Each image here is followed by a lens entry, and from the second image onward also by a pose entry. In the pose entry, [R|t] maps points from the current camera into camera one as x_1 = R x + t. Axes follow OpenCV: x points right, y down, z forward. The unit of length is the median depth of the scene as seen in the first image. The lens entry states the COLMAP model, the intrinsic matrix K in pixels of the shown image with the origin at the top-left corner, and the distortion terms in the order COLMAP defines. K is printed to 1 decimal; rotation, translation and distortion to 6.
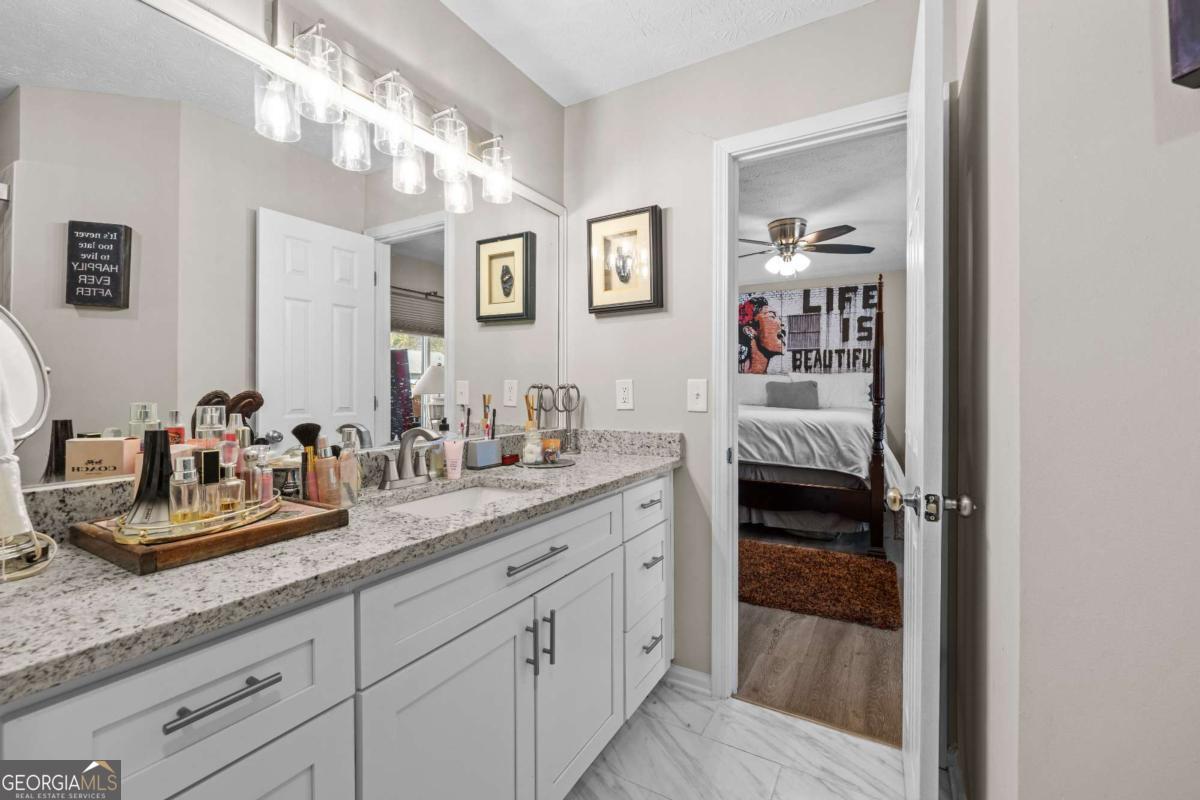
lens RADIAL K [[498.0, 0, 609.7], [0, 498.0, 390.1], [0, 0, 1]] dist [-0.001863, -0.001490]
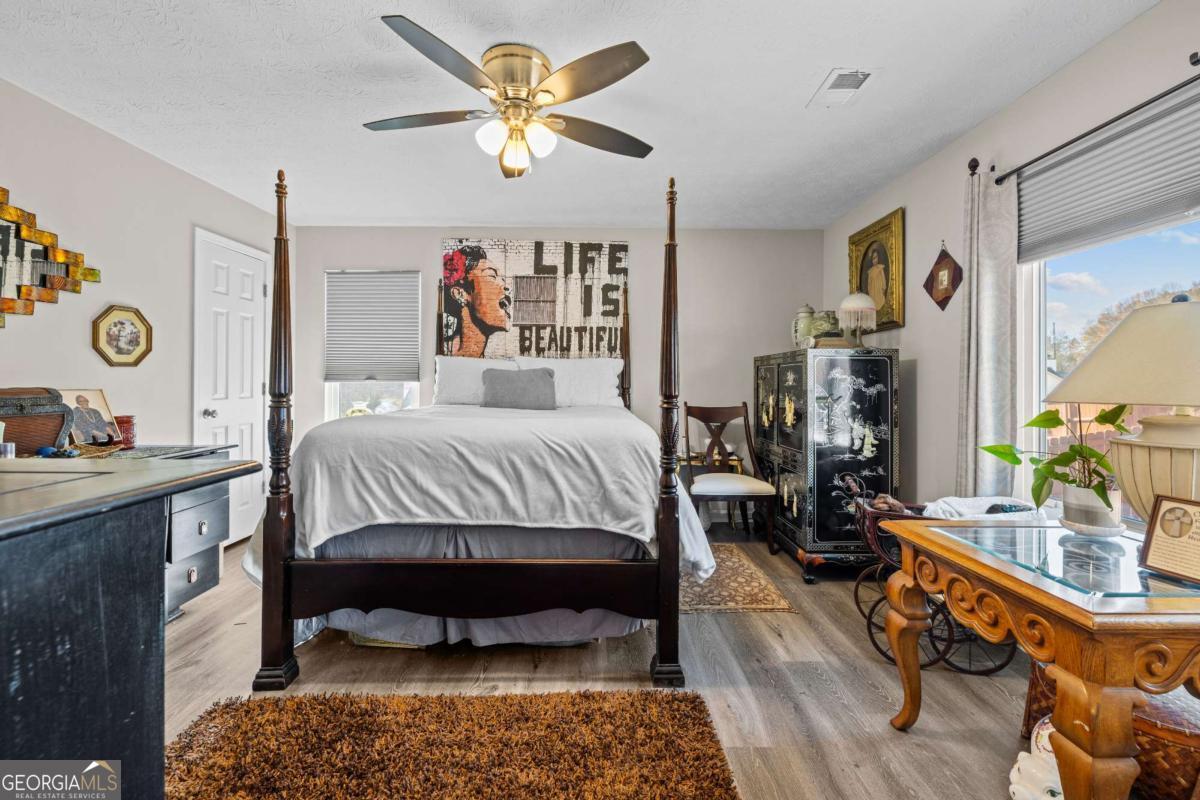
lens RADIAL K [[498.0, 0, 597.8], [0, 498.0, 378.3], [0, 0, 1]] dist [-0.001863, -0.001490]
pose [[0.869209, 0.005341, 0.494417, 0.171781], [-0.002133, 0.999973, -0.007052, 0.000588], [-0.494441, 0.005075, 0.869196, 0.498571]]
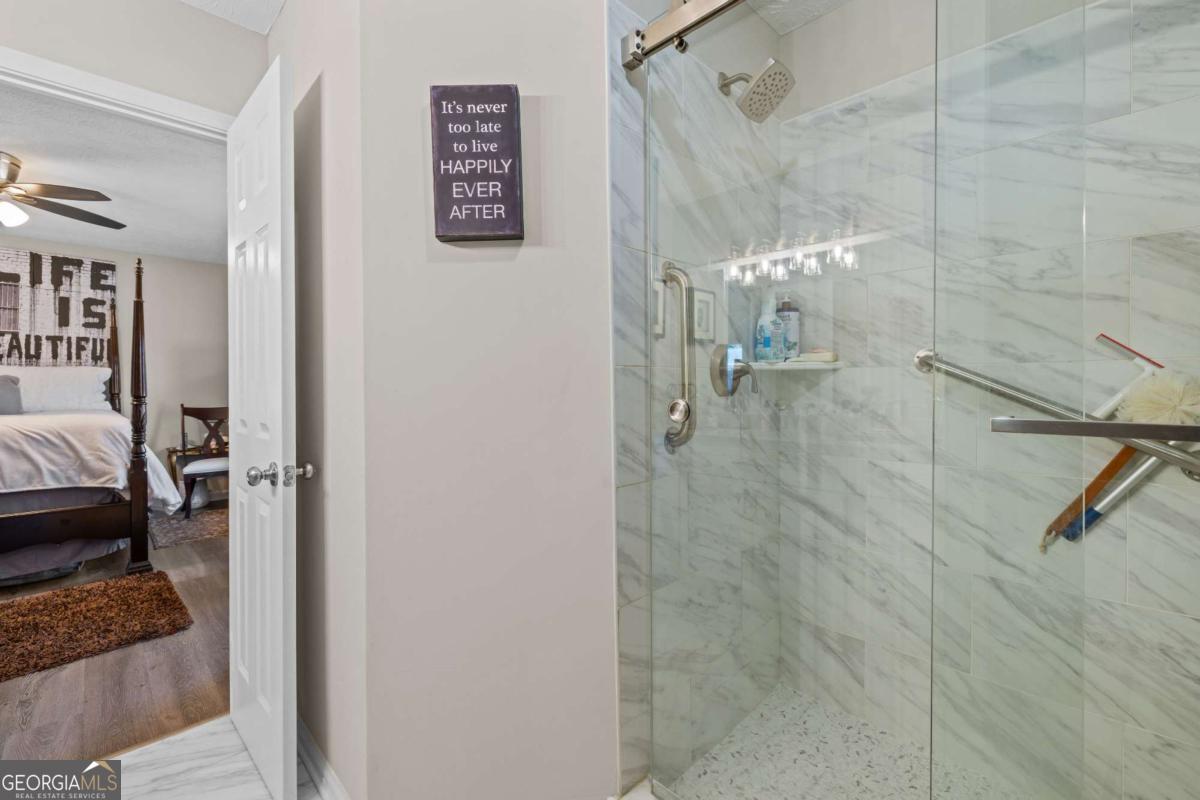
lens RADIAL K [[498.0, 0, 600.2], [0, 498.0, 392.6], [0, 0, 1]] dist [-0.001863, -0.001490]
pose [[0.251355, -0.012548, 0.967814, -0.108440], [0.004164, 0.999921, 0.011882, 0.001983], [-0.967886, 0.001044, 0.251388, -0.030122]]
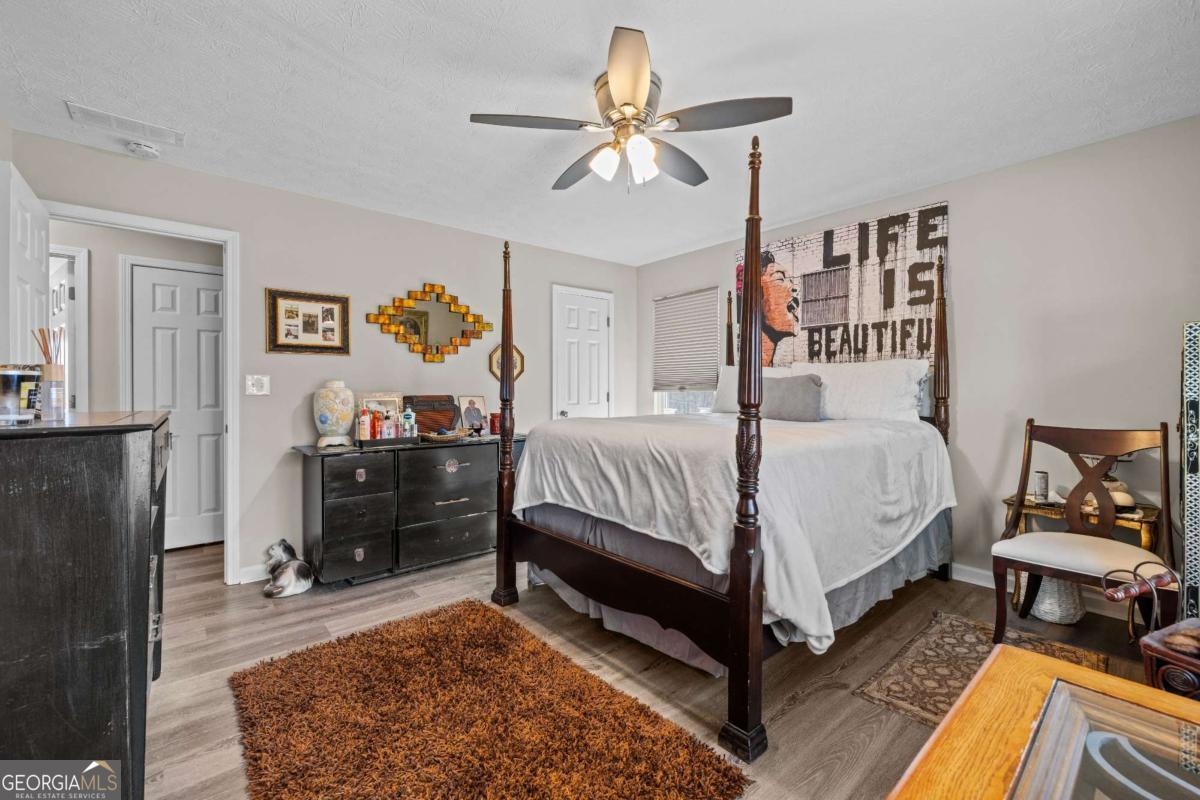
lens RADIAL K [[498.0, 0, 620.2], [0, 498.0, 392.0], [0, 0, 1]] dist [-0.001863, -0.001490]
pose [[0.943516, -0.002638, -0.331317, 0.530567], [0.002108, 0.999996, -0.001959, 0.004844], [0.331321, 0.001150, 0.943517, 0.475060]]
